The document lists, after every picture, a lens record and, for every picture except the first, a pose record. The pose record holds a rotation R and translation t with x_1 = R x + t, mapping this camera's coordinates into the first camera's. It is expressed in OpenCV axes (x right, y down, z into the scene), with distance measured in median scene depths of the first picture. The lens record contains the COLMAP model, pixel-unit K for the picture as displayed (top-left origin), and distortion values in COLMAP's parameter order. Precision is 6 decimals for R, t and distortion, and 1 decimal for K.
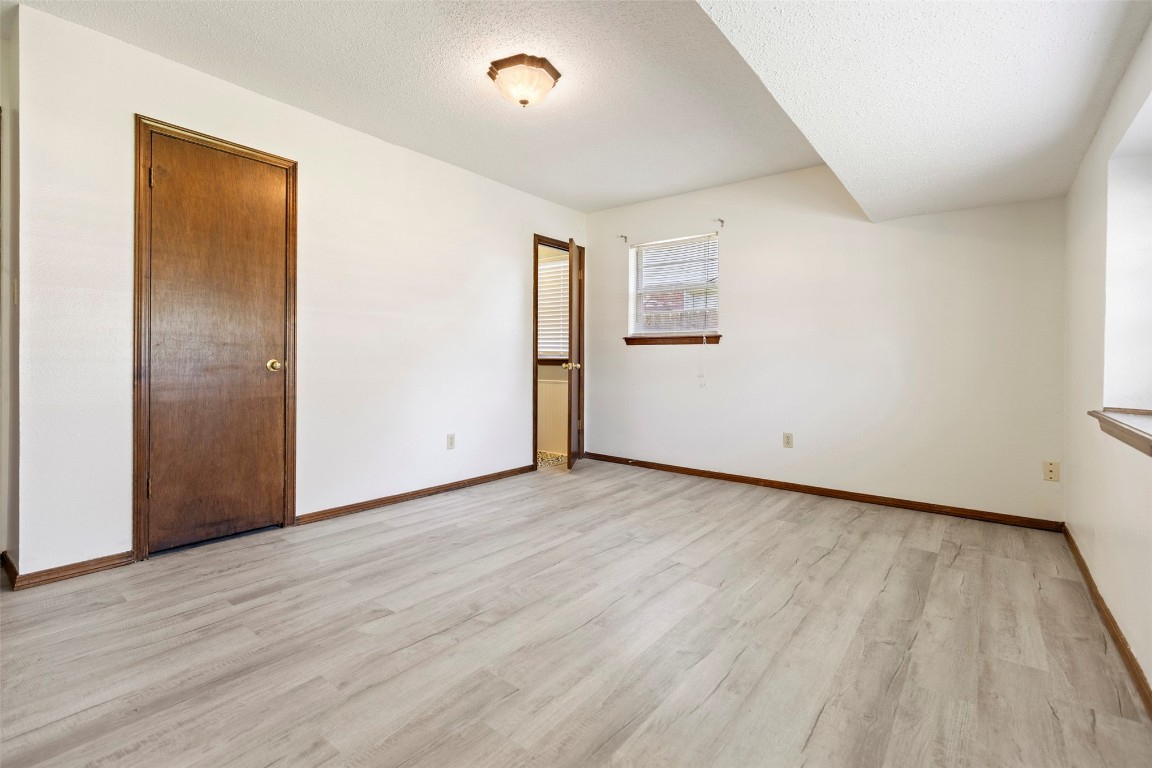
lens RADIAL K [[522.8, 0, 574.2], [0, 522.8, 358.6], [0, 0, 1]] dist [0.007213, -0.001450]
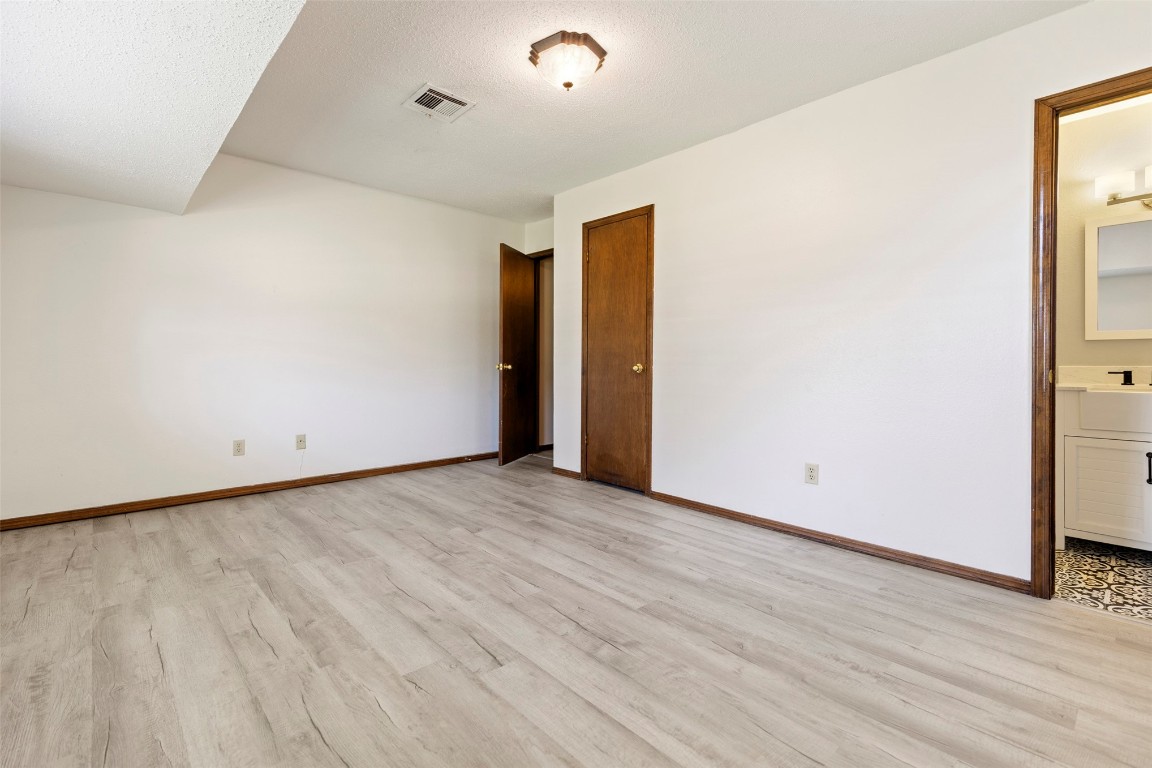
lens RADIAL K [[522.8, 0, 572.0], [0, 522.8, 360.7], [0, 0, 1]] dist [0.007213, -0.001450]
pose [[-0.162157, -0.012716, -0.986683, 0.893712], [-0.004035, 0.999917, -0.012223, 0.013218], [0.986757, 0.002000, -0.162195, 1.261616]]
